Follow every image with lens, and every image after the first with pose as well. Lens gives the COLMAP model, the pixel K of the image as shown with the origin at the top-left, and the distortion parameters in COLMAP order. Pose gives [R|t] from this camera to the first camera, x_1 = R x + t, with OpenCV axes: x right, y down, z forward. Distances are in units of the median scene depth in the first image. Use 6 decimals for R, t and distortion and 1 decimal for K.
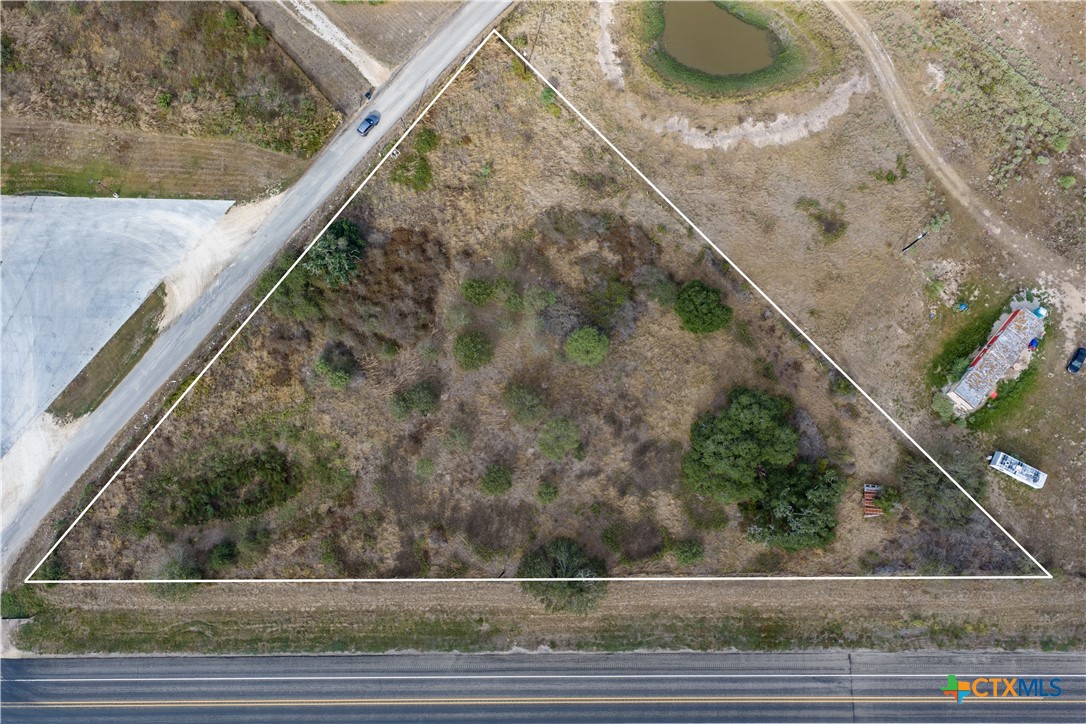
lens RADIAL K [[895.9, 0, 549.6], [0, 895.9, 358.8], [0, 0, 1]] dist [0.011529, -0.014308]
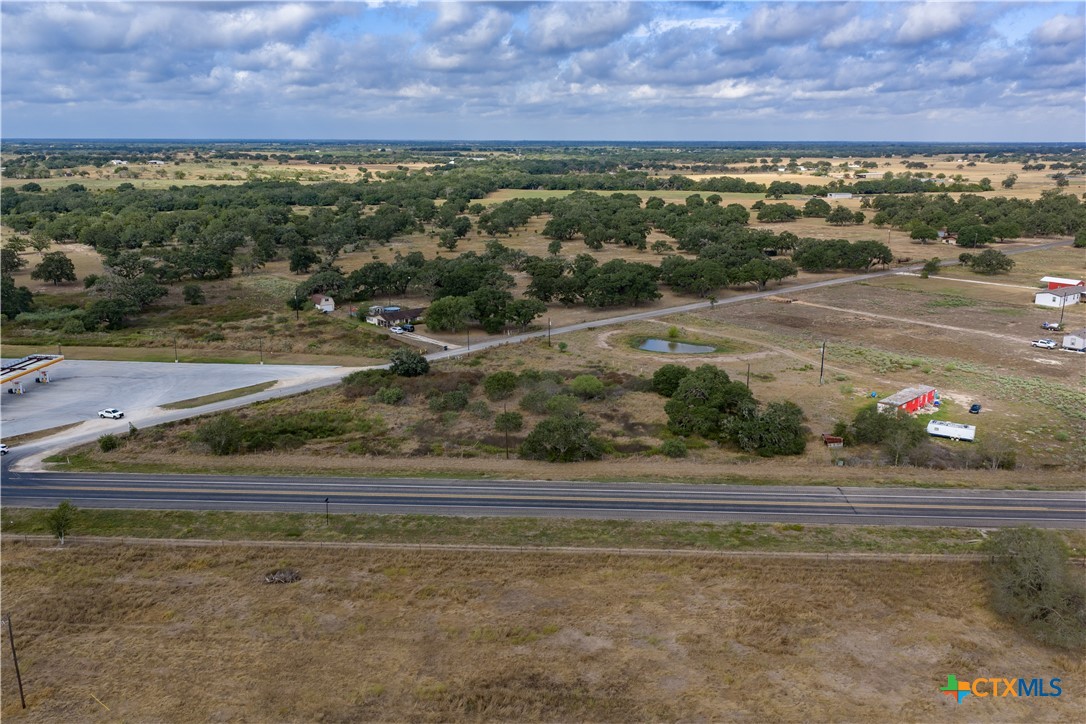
lens RADIAL K [[895.9, 0, 549.6], [0, 895.9, 358.8], [0, 0, 1]] dist [0.011529, -0.014308]
pose [[0.998680, 0.022984, -0.045945, 0.046533], [-0.051304, 0.399897, -0.915123, 1.154971], [-0.002661, 0.916272, 0.400548, 0.430635]]
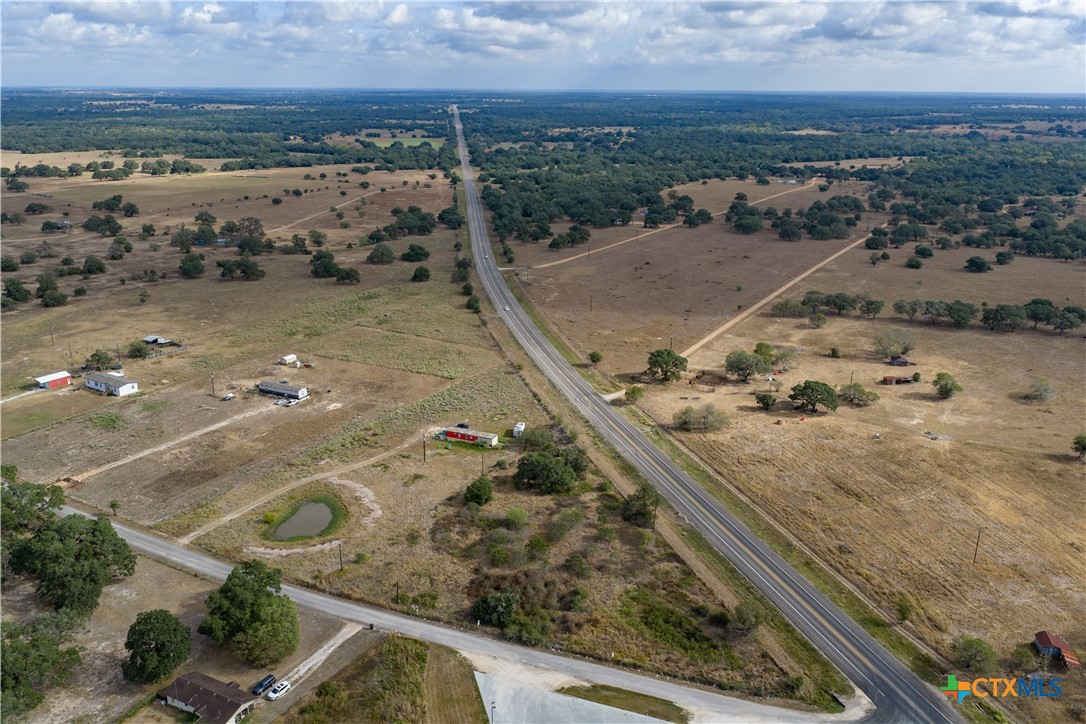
lens RADIAL K [[895.9, 0, 549.6], [0, 895.9, 358.8], [0, 0, 1]] dist [0.011529, -0.014308]
pose [[-0.299919, -0.273770, 0.913837, -1.454114], [0.939103, 0.083703, 0.333287, -0.548713], [-0.167735, 0.958146, 0.231994, 0.288939]]
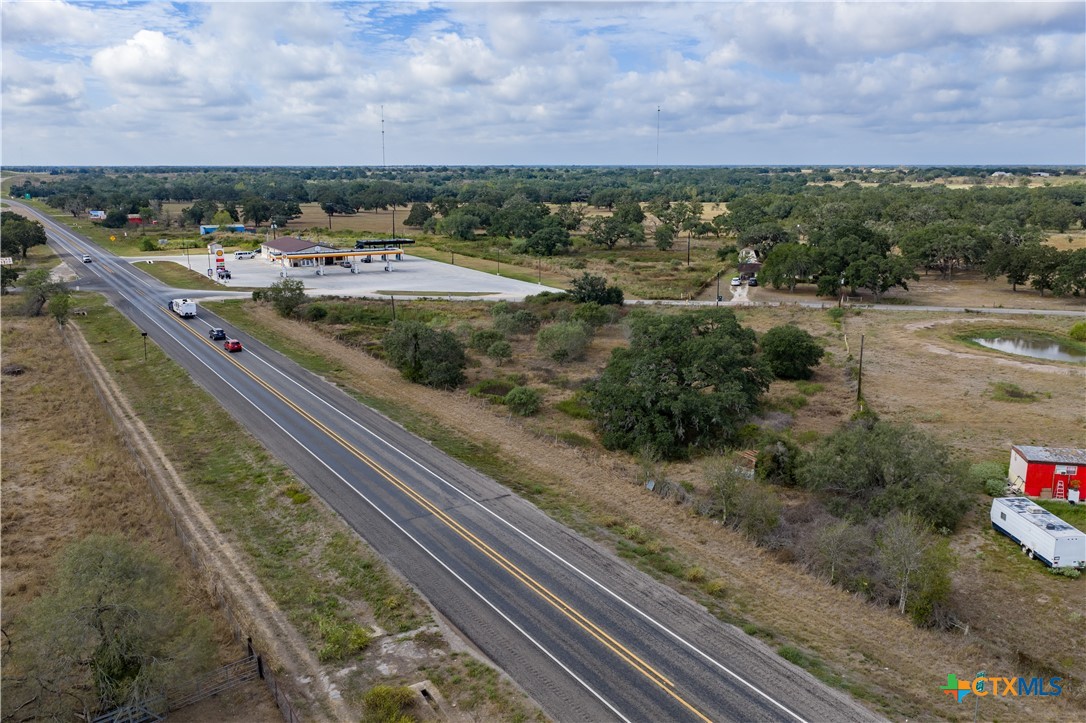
lens RADIAL K [[913.2, 0, 543.0], [0, 913.2, 361.5], [0, 0, 1]] dist [0.005338, -0.005676]
pose [[0.519200, 0.187445, -0.833844, 0.740176], [-0.842575, 0.275705, -0.462660, 0.512280], [0.143172, 0.942789, 0.301082, 0.720344]]
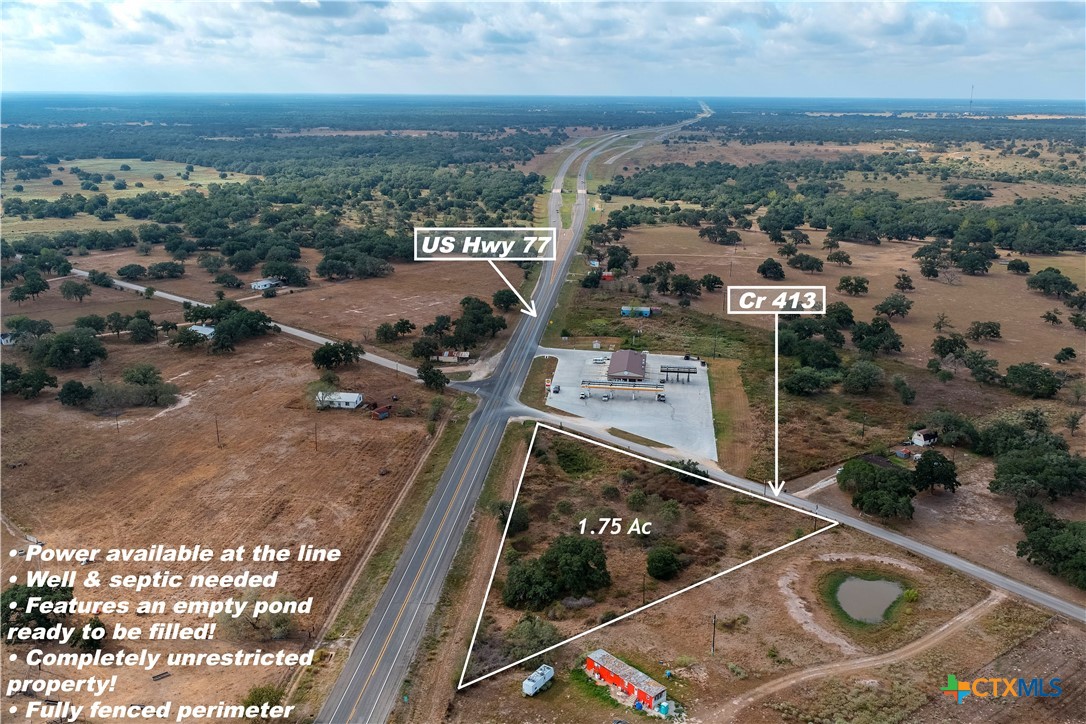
lens RADIAL K [[938.3, 0, 543.0], [0, 938.3, 362.0], [0, 0, 1]] dist [0.009112, 0.001239]
pose [[-0.105489, 0.283142, -0.953259, 1.632642], [-0.980609, 0.129592, 0.147008, -0.137391], [0.165159, 0.950282, 0.263981, 0.200517]]
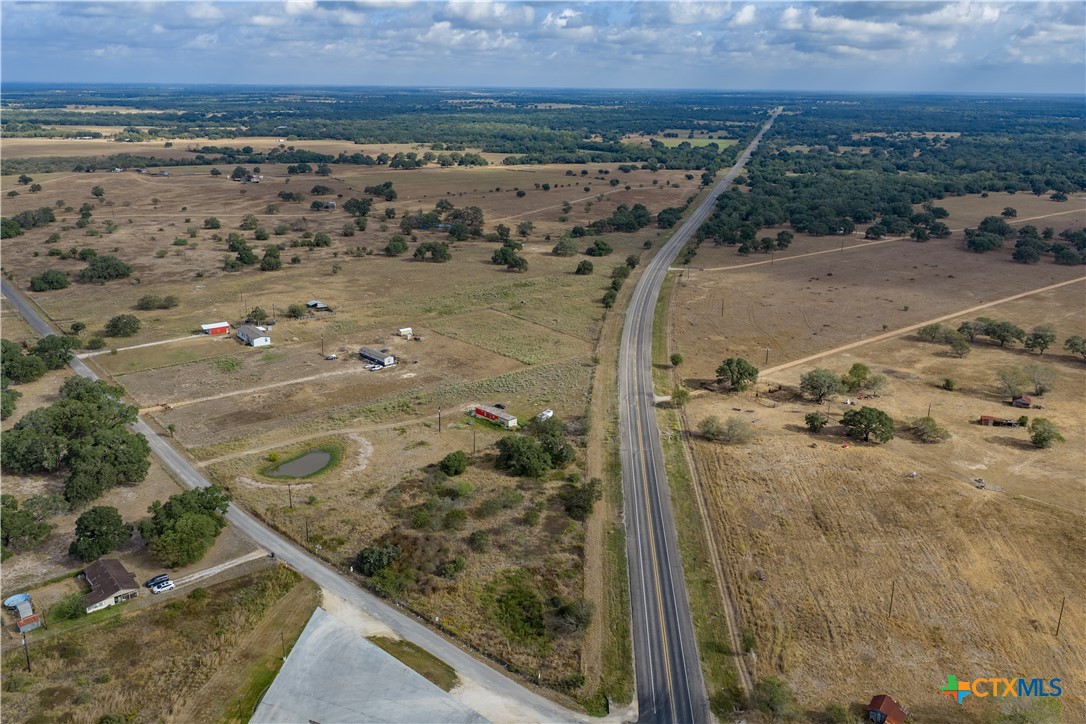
lens RADIAL K [[895.9, 0, 549.6], [0, 895.9, 358.8], [0, 0, 1]] dist [0.011529, -0.014308]
pose [[0.059231, -0.285964, 0.956408, -1.610989], [0.981465, 0.191611, -0.003491, 0.112421], [-0.182259, 0.938887, 0.292013, 0.172320]]
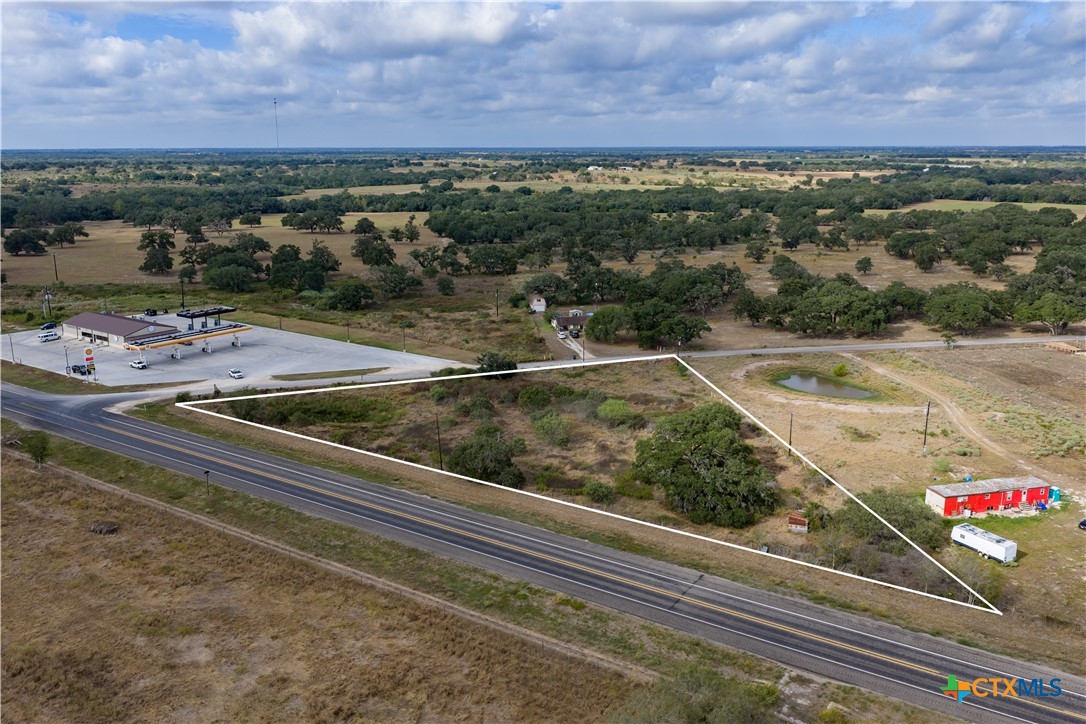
lens RADIAL K [[895.9, 0, 549.6], [0, 895.9, 358.8], [0, 0, 1]] dist [0.011529, -0.014308]
pose [[0.830505, 0.134449, -0.540542, 0.597468], [-0.549549, 0.356094, -0.755773, 0.900232], [0.090871, 0.924727, 0.369624, 0.474806]]
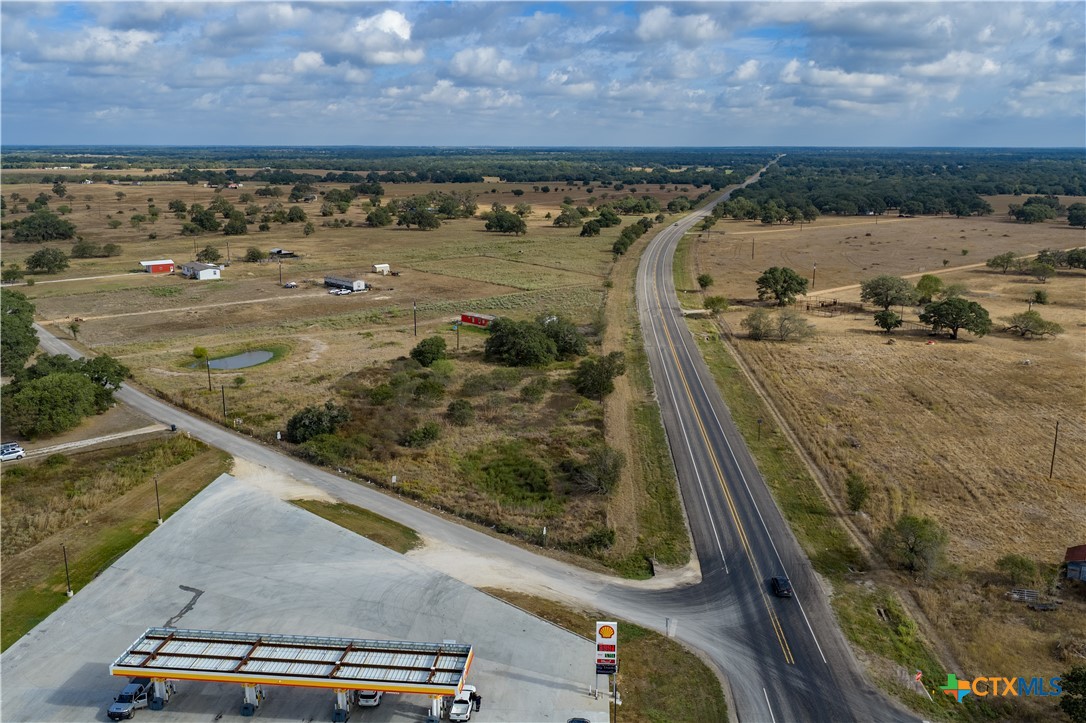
lens RADIAL K [[920.0, 0, 549.1], [0, 920.0, 361.6], [0, 0, 1]] dist [0.010272, -0.005437]
pose [[0.058110, -0.222645, 0.973166, -1.317946], [0.983226, 0.181582, -0.017167, 0.169844], [-0.172887, 0.957840, 0.229462, 0.619546]]
